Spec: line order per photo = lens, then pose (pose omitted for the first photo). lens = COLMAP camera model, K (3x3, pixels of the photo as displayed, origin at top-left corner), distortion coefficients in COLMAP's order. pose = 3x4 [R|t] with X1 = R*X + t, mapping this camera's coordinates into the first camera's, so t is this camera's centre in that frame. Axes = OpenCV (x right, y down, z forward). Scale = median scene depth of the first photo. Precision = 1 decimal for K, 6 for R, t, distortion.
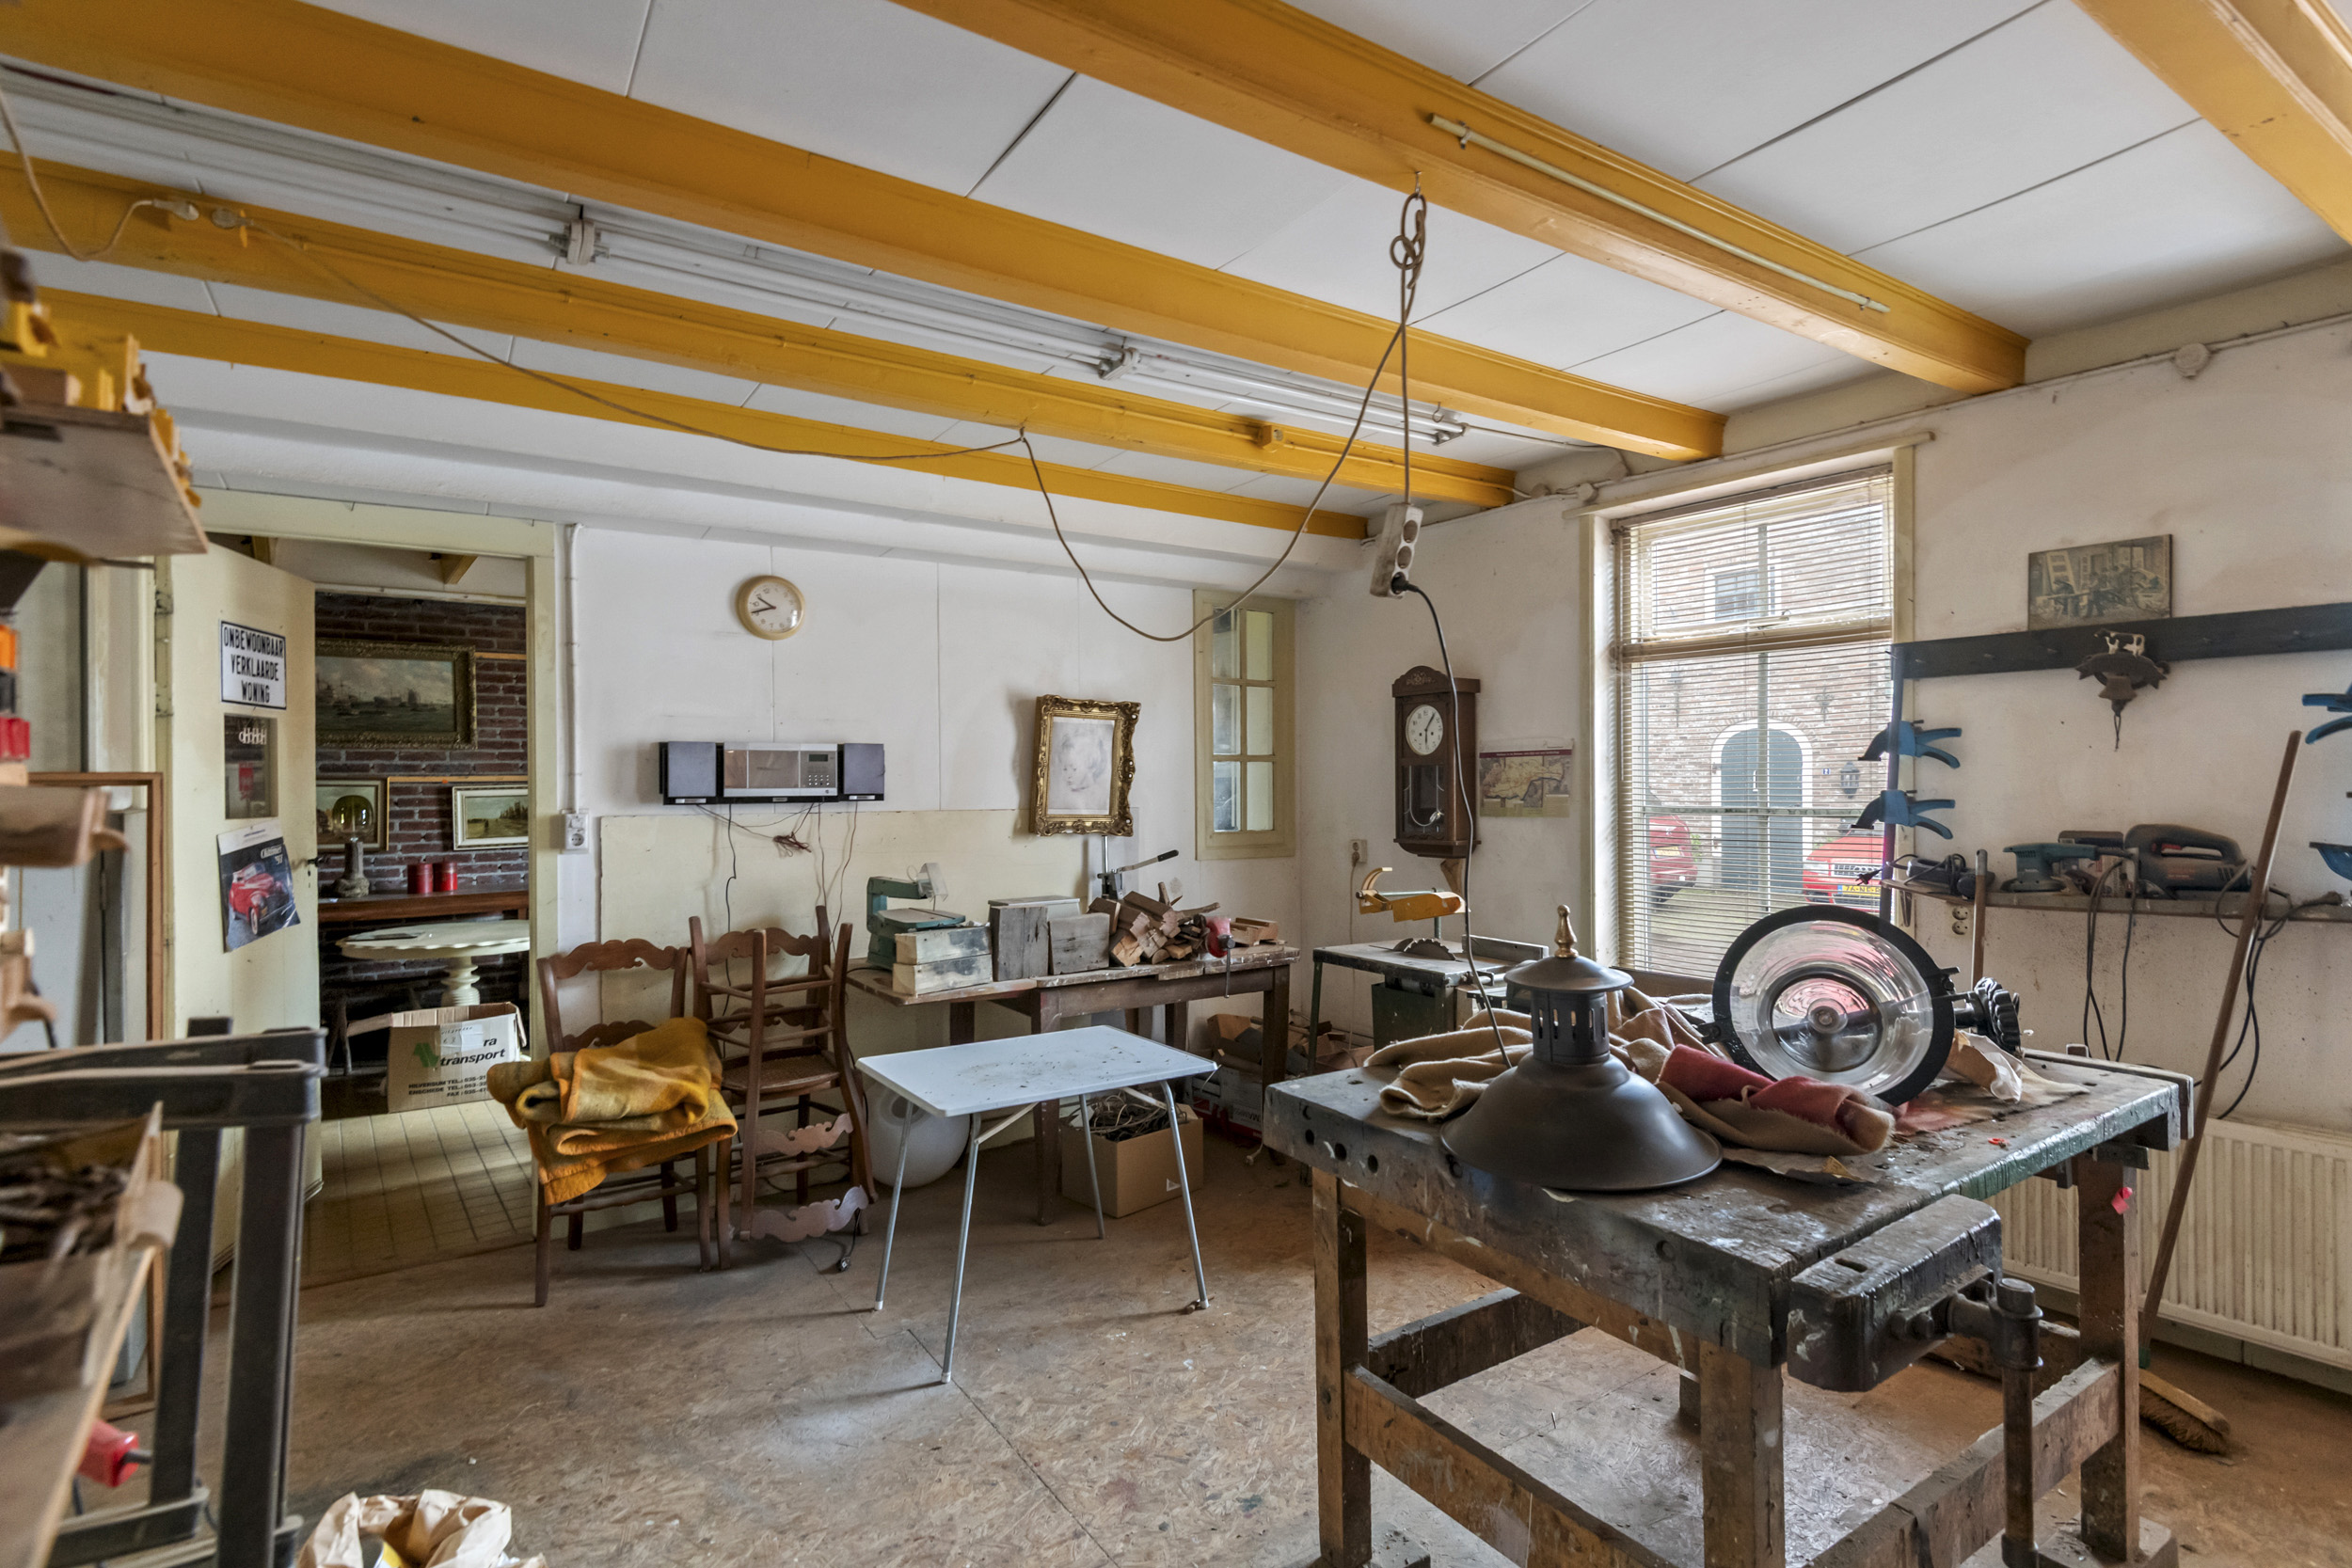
lens RADIAL K [[1135.0, 0, 1187.3], [0, 1135.0, 787.3], [0, 0, 1]] dist [0.011564, -0.001177]
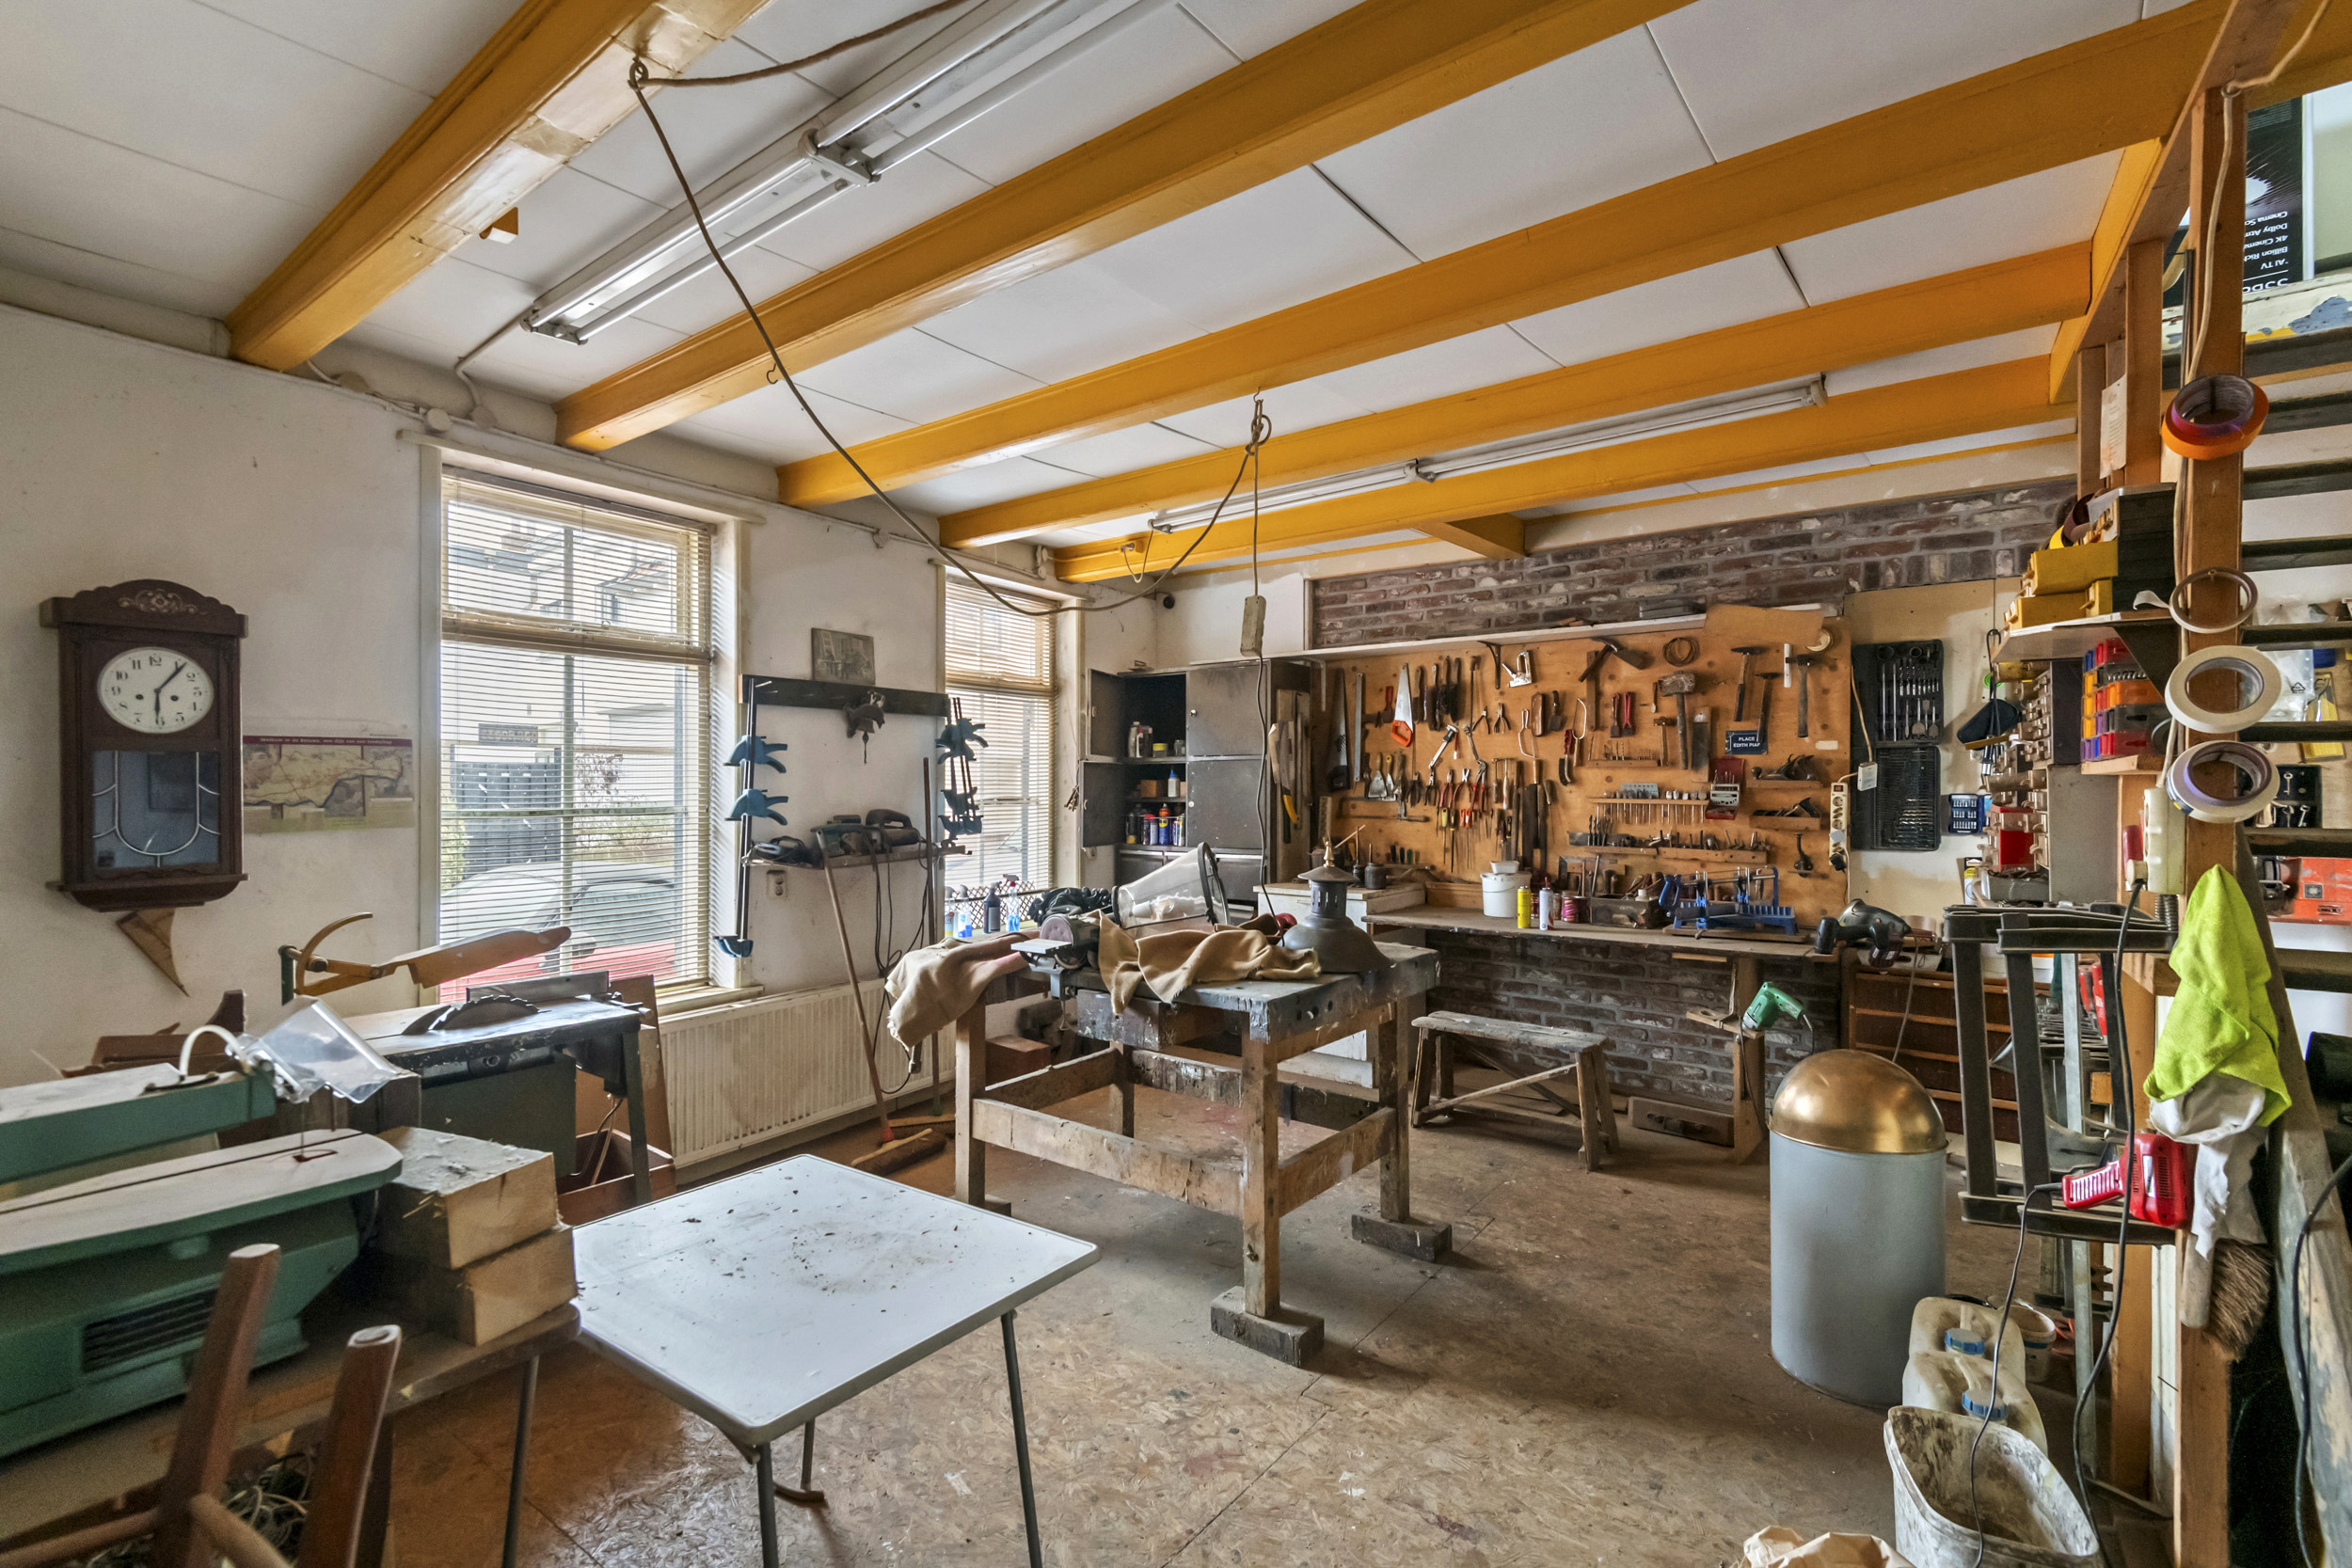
lens RADIAL K [[1091.6, 0, 1174.4], [0, 1091.6, 790.7], [0, 0, 1]] dist [0.004142, 0.000096]
pose [[-0.326221, 0.005731, 0.945276, -0.664079], [0.012066, 0.999925, -0.001899, 0.011403], [-0.945216, 0.010786, -0.326266, 0.914007]]
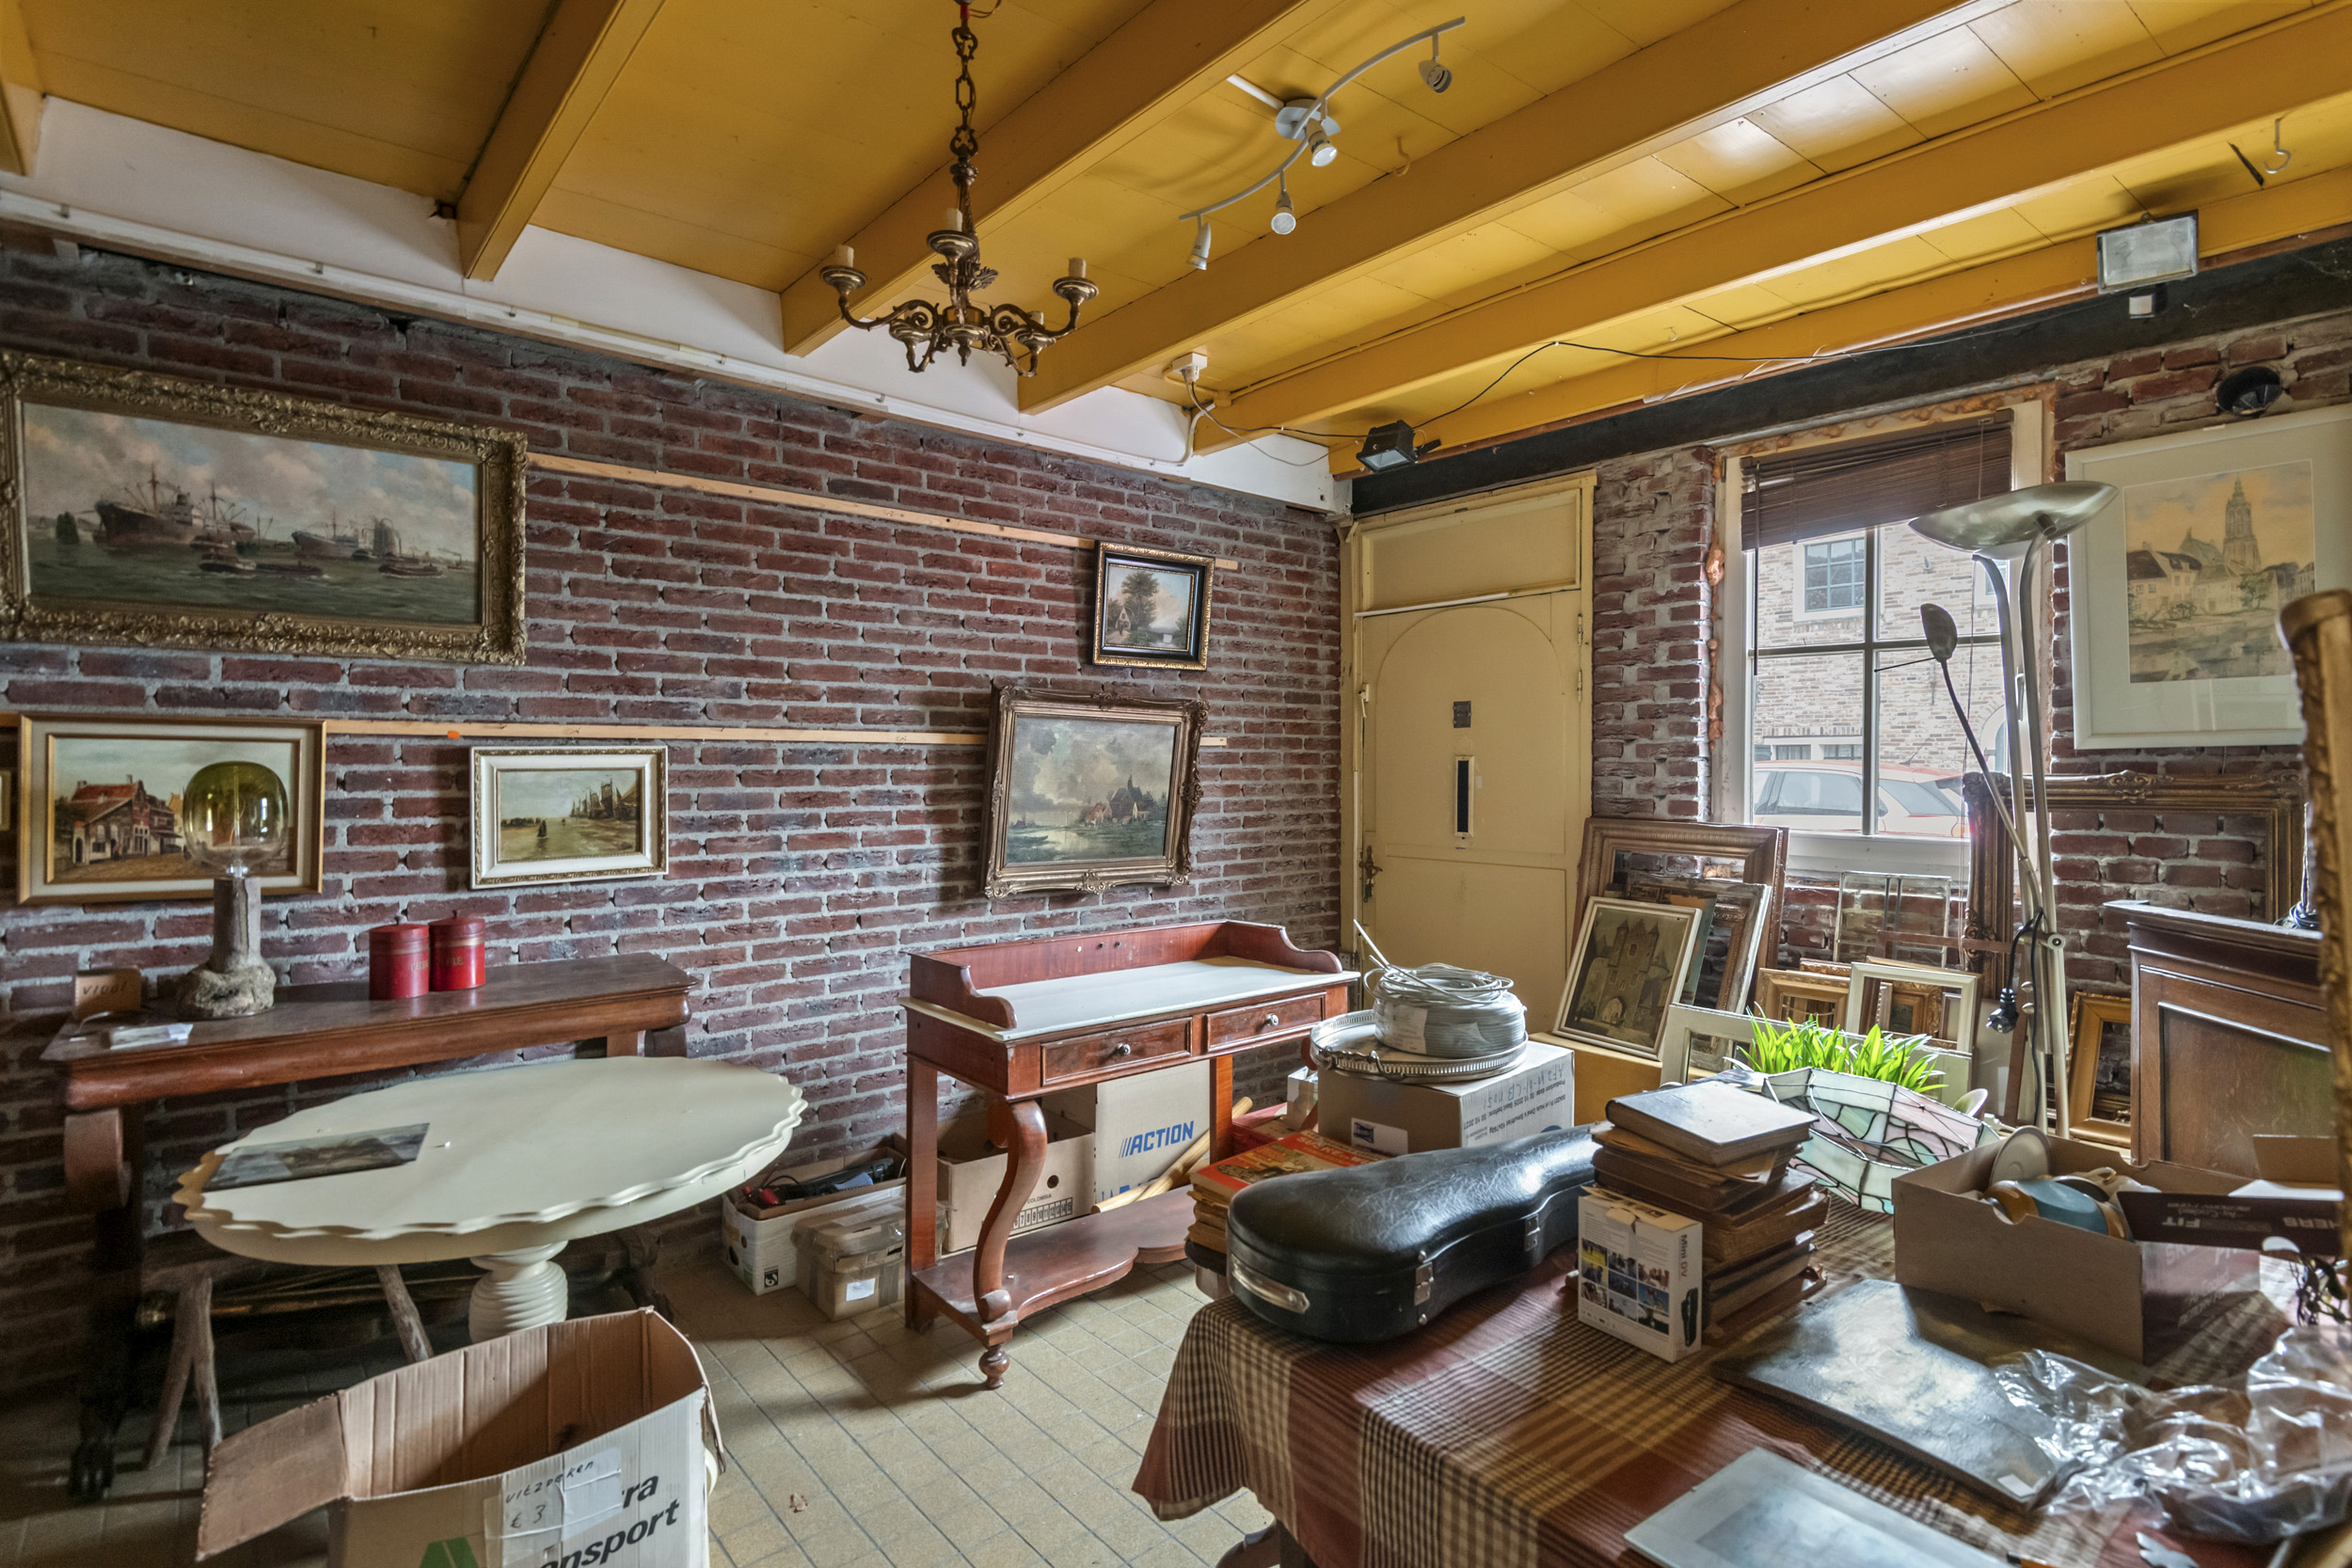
lens RADIAL K [[1135.0, 0, 1170.5], [0, 1135.0, 767.3], [0, 0, 1]] dist [0.011564, -0.001177]
pose [[0.998794, 0.010590, 0.047942, -0.394221], [-0.010235, 0.999918, -0.007643, 0.008313], [-0.048020, 0.007143, 0.998821, 0.544096]]
